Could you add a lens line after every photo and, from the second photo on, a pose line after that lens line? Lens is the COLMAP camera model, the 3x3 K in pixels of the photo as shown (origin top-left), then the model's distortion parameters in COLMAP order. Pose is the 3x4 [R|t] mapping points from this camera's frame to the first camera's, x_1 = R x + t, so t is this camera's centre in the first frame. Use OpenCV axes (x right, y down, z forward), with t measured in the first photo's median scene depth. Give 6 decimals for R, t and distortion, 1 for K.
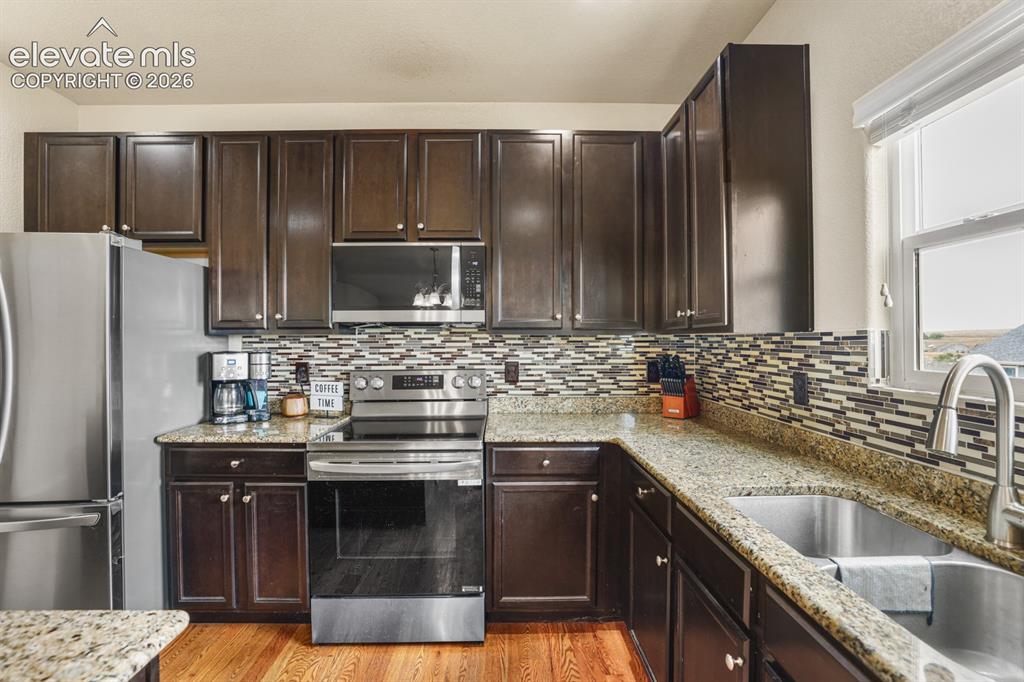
lens RADIAL K [[448.6, 0, 513.0], [0, 448.6, 341.4], [0, 0, 1]] dist [-0.022145, 0.004701]
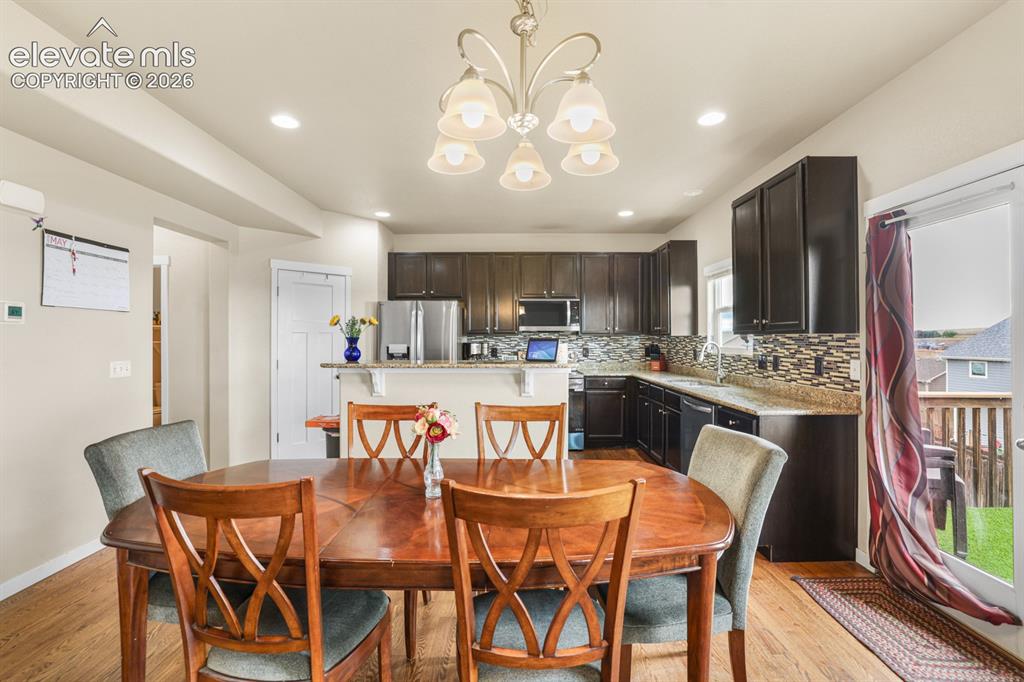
lens RADIAL K [[448.6, 0, 507.0], [0, 448.6, 340.3], [0, 0, 1]] dist [-0.022145, 0.004701]
pose [[0.999513, 0.000859, -0.031181, -0.355325], [-0.000776, 0.999996, 0.002651, 0.002750], [0.031183, -0.002626, 0.999510, -1.394592]]
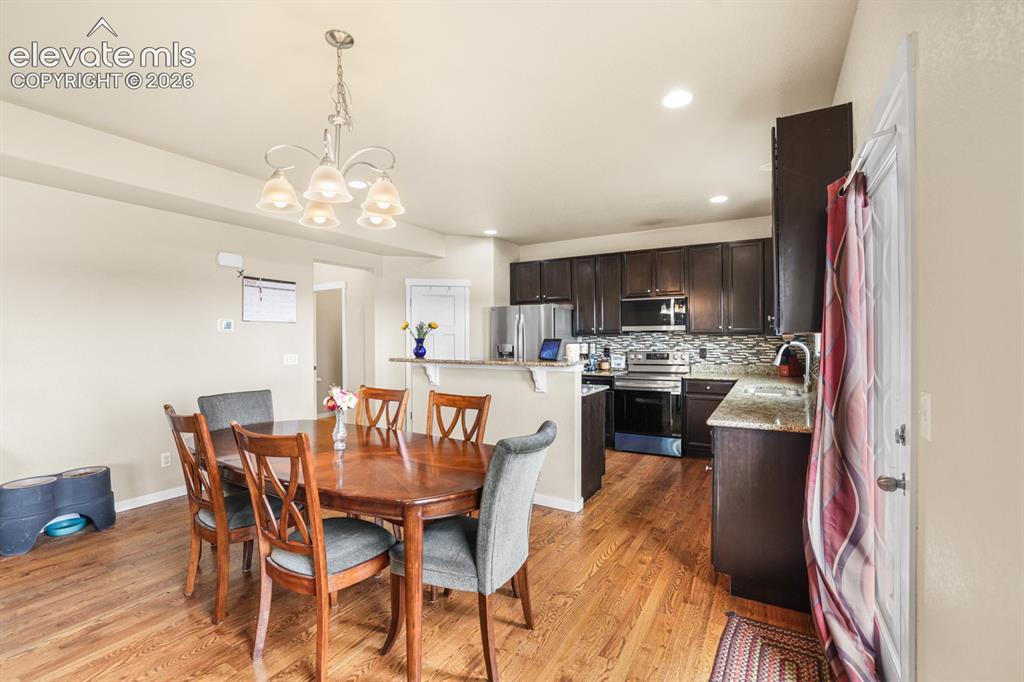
lens RADIAL K [[448.6, 0, 505.2], [0, 448.6, 344.5], [0, 0, 1]] dist [-0.022145, 0.004701]
pose [[0.844089, 0.004819, -0.536181, 0.357243], [0.001956, 0.999925, 0.012066, 0.000604], [0.536199, -0.011234, 0.844017, -1.344659]]
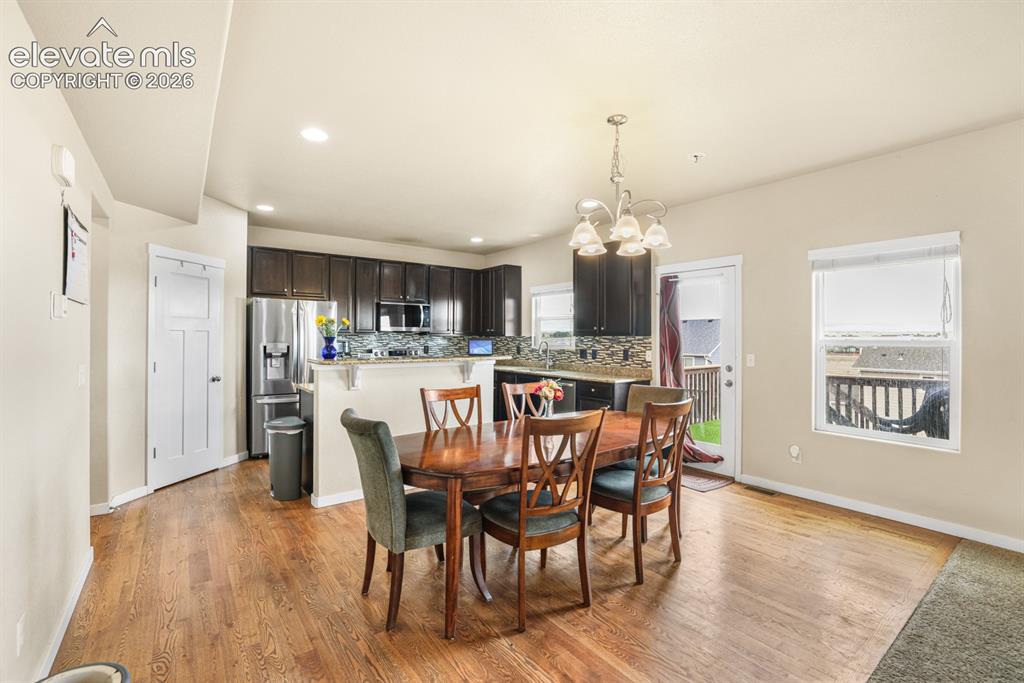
lens RADIAL K [[448.6, 0, 505.5], [0, 448.6, 349.9], [0, 0, 1]] dist [-0.022145, 0.004701]
pose [[0.820202, -0.010282, 0.571982, -1.238670], [-0.005213, 0.999663, 0.025445, 0.000798], [-0.572050, -0.023852, 0.819872, -1.581579]]
